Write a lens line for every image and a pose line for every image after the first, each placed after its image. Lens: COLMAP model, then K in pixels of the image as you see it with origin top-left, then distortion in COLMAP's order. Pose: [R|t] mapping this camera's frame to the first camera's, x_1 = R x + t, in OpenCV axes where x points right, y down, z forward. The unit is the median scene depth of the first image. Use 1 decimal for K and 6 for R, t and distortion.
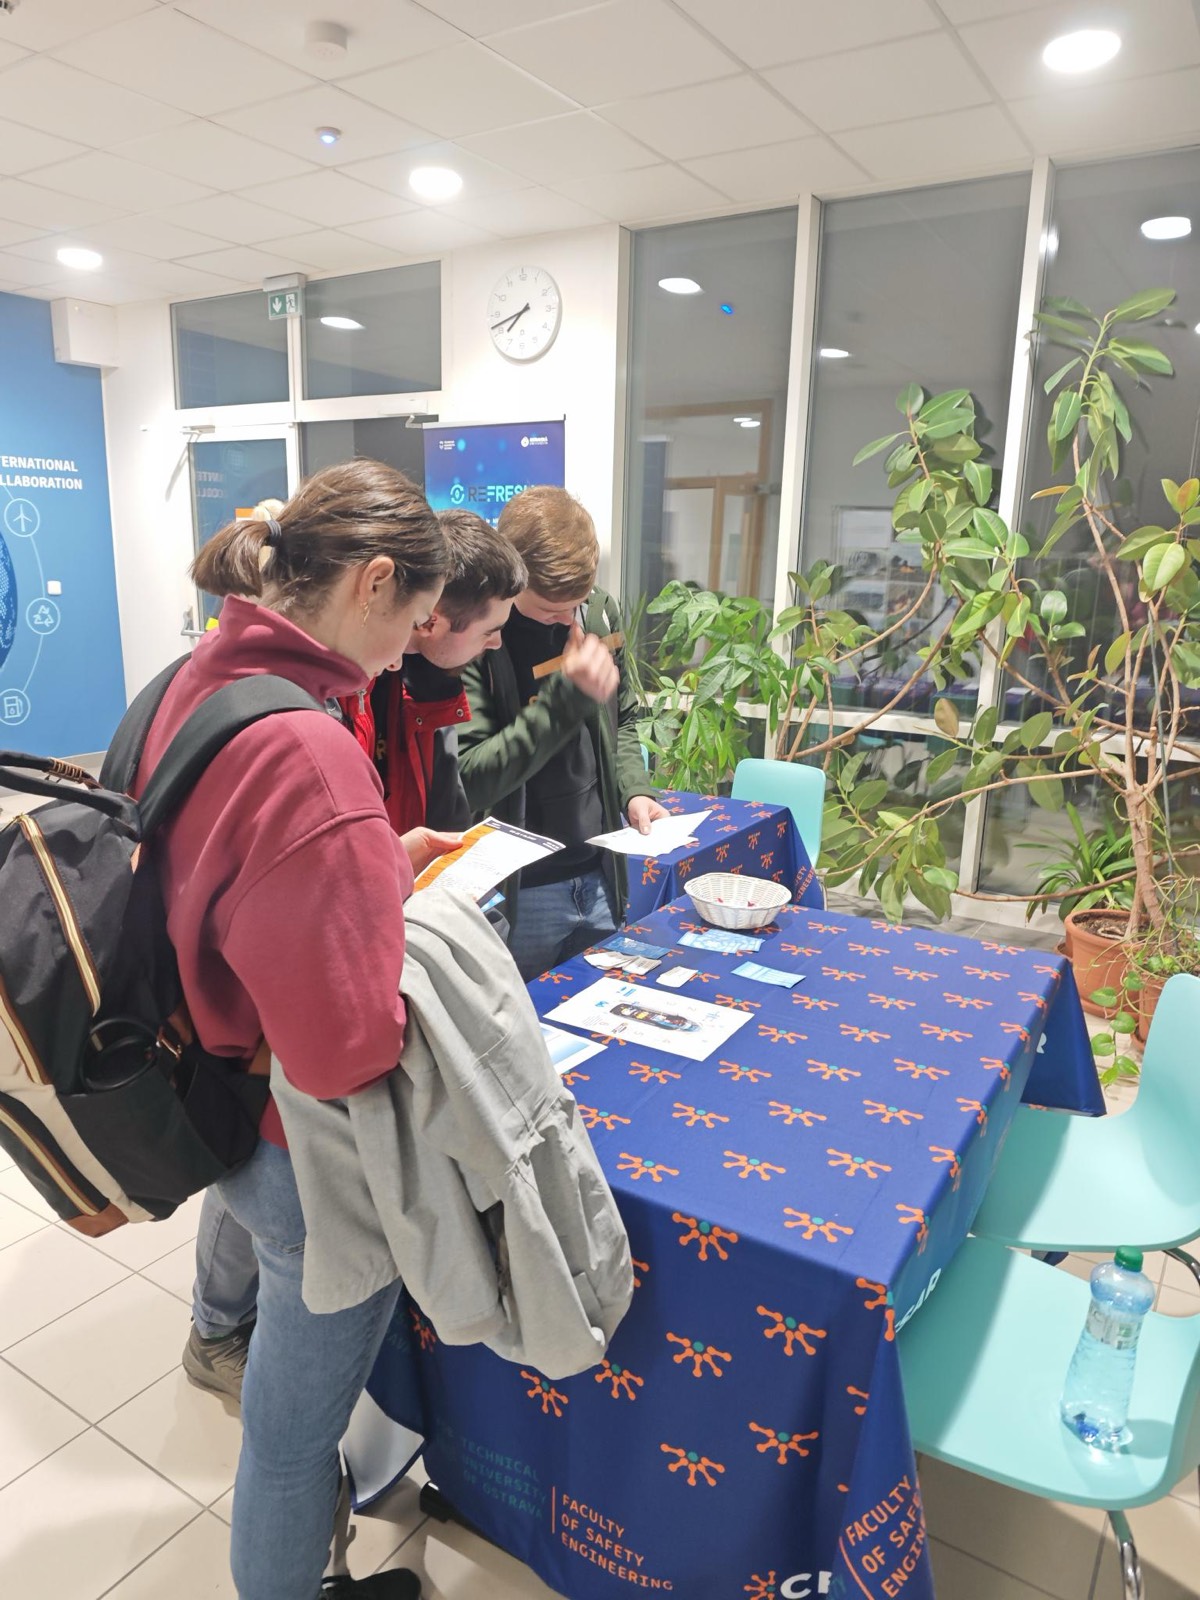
lens RADIAL K [[1118.5, 0, 602.5], [0, 1118.5, 777.5], [0, 0, 1]] dist [0.088791, -0.123805]
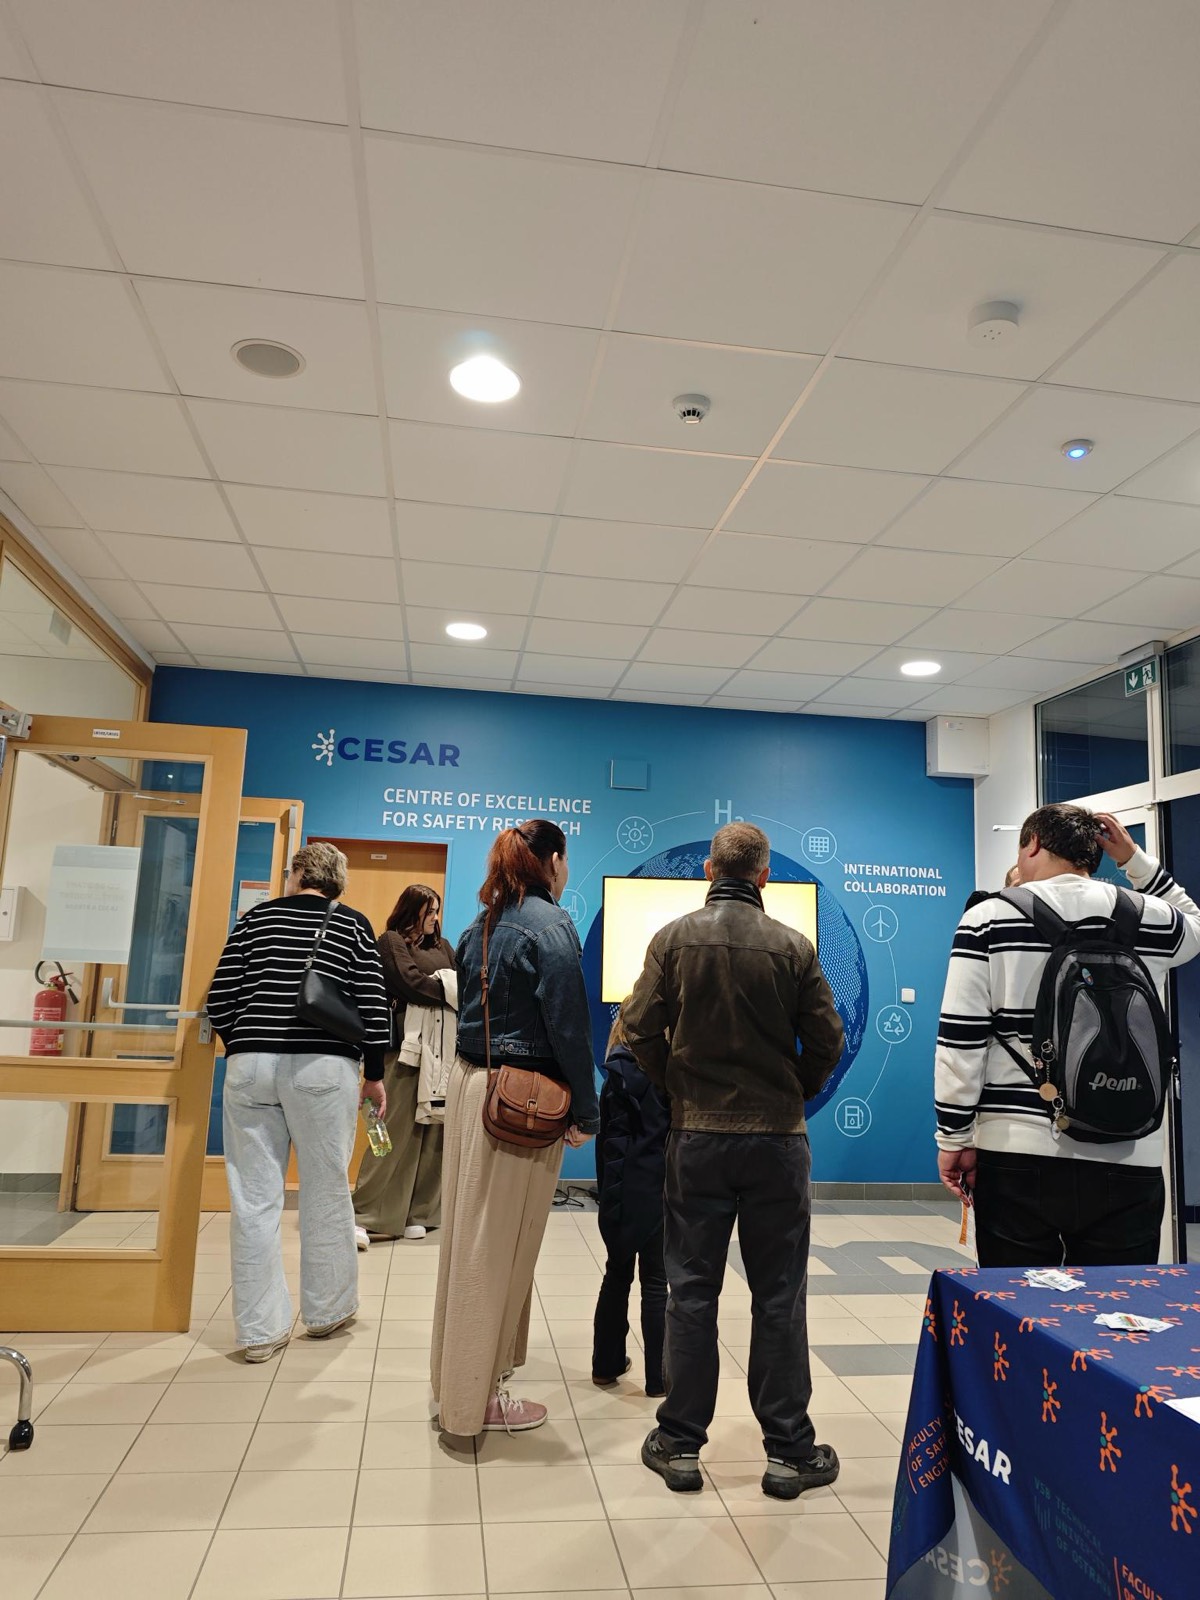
lens RADIAL K [[1118.5, 0, 602.5], [0, 1118.5, 777.5], [0, 0, 1]] dist [0.088791, -0.123805]
pose [[0.666512, -0.115274, -0.736528, 0.074027], [-0.174315, 0.936487, -0.304314, -0.003611], [0.724828, 0.331217, 0.604086, 0.177530]]
